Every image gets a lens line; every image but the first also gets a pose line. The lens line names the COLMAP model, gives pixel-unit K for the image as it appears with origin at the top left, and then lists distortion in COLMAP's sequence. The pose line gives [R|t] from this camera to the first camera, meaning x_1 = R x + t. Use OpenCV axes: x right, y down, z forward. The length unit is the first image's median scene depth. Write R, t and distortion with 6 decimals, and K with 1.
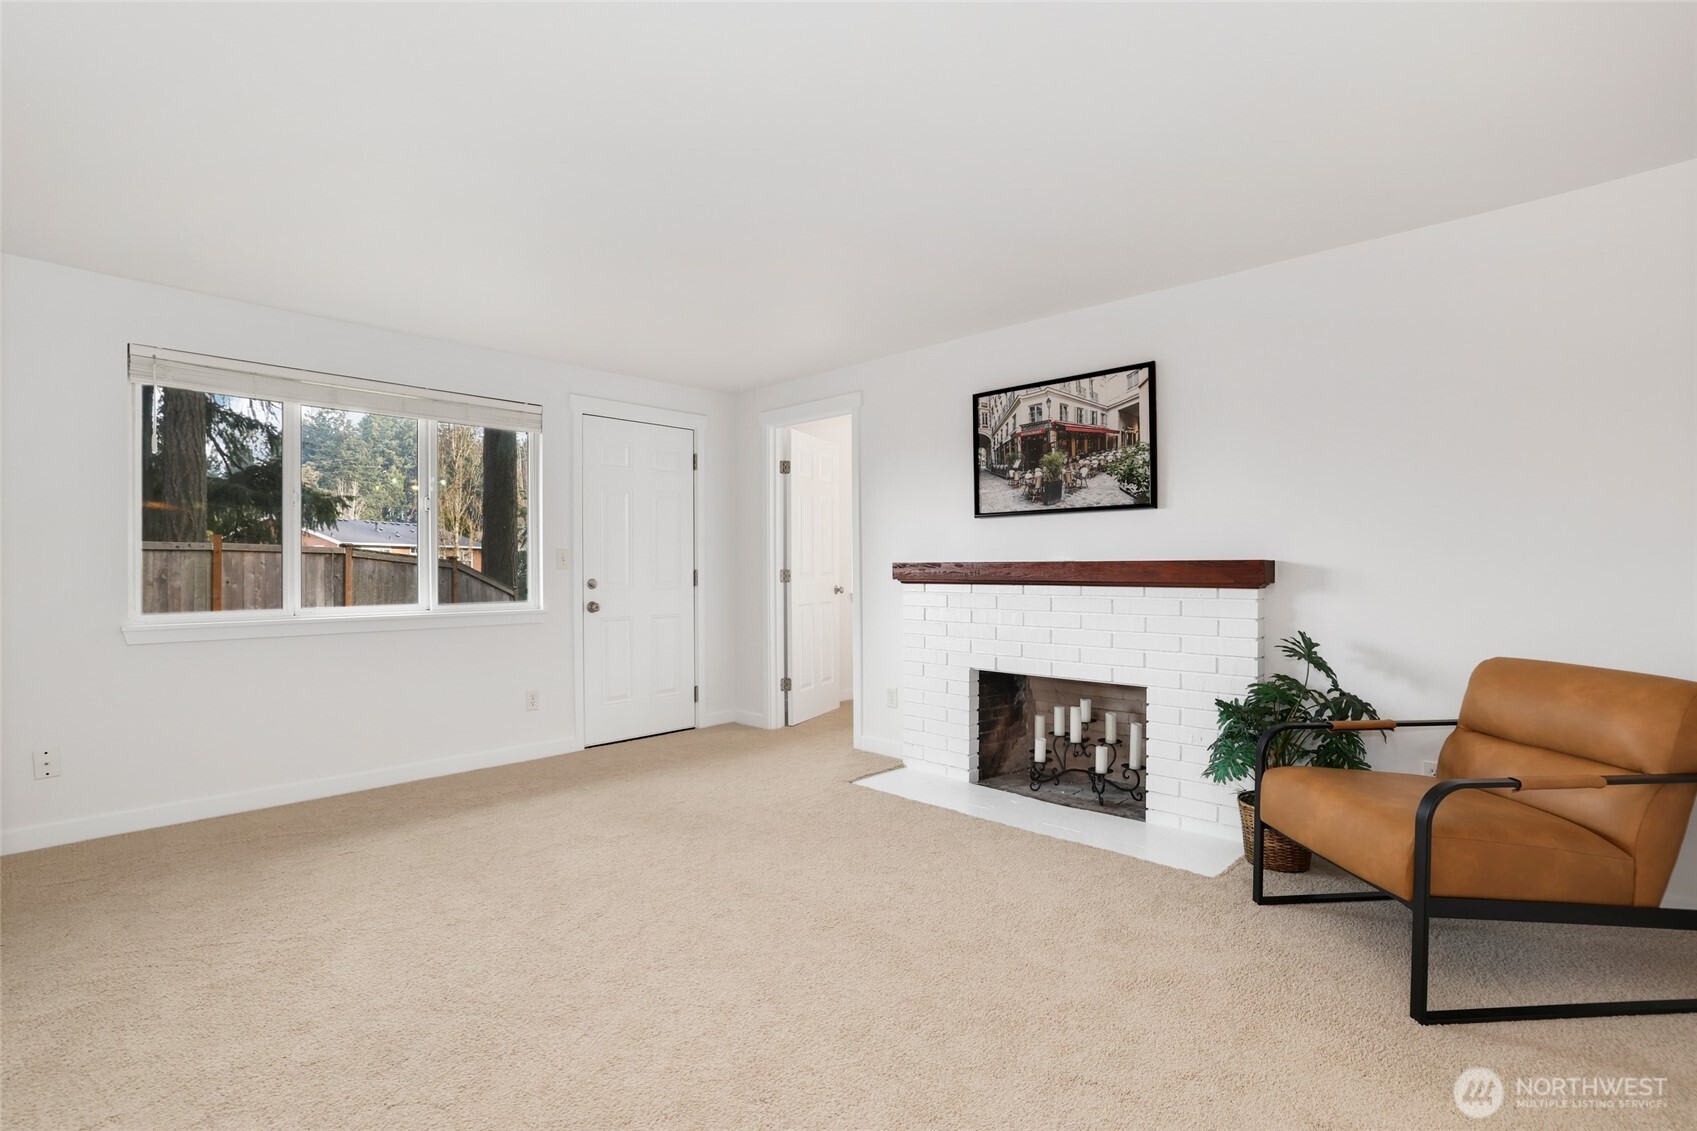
lens RADIAL K [[782.0, 0, 849.4], [0, 782.0, 567.1], [0, 0, 1]] dist [-0.021495, 0.000341]
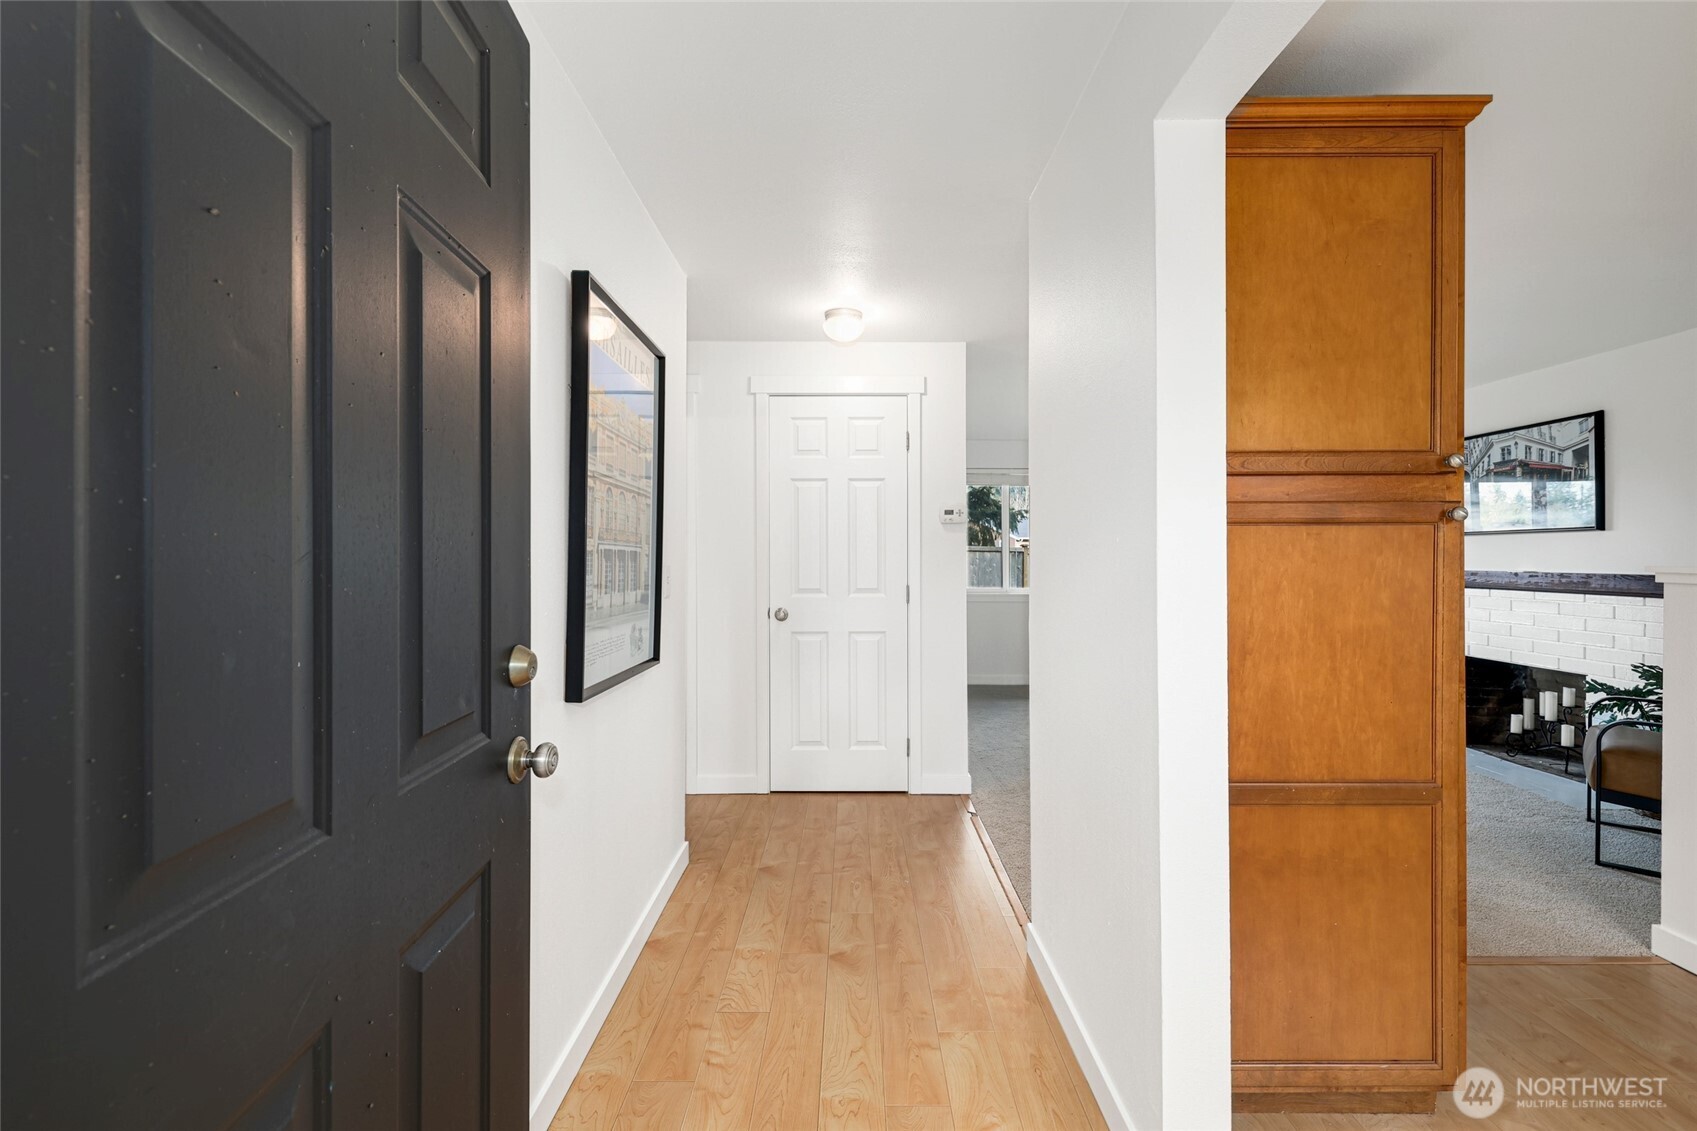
lens RADIAL K [[739.1, 0, 847.5], [0, 739.1, 566.0], [0, 0, 1]] dist [-0.029694, 0.001400]
pose [[0.691712, 0.009517, -0.722110, 0.350980], [-0.000263, 0.999916, 0.012927, -0.031065], [0.722173, -0.008752, 0.691657, -0.578453]]
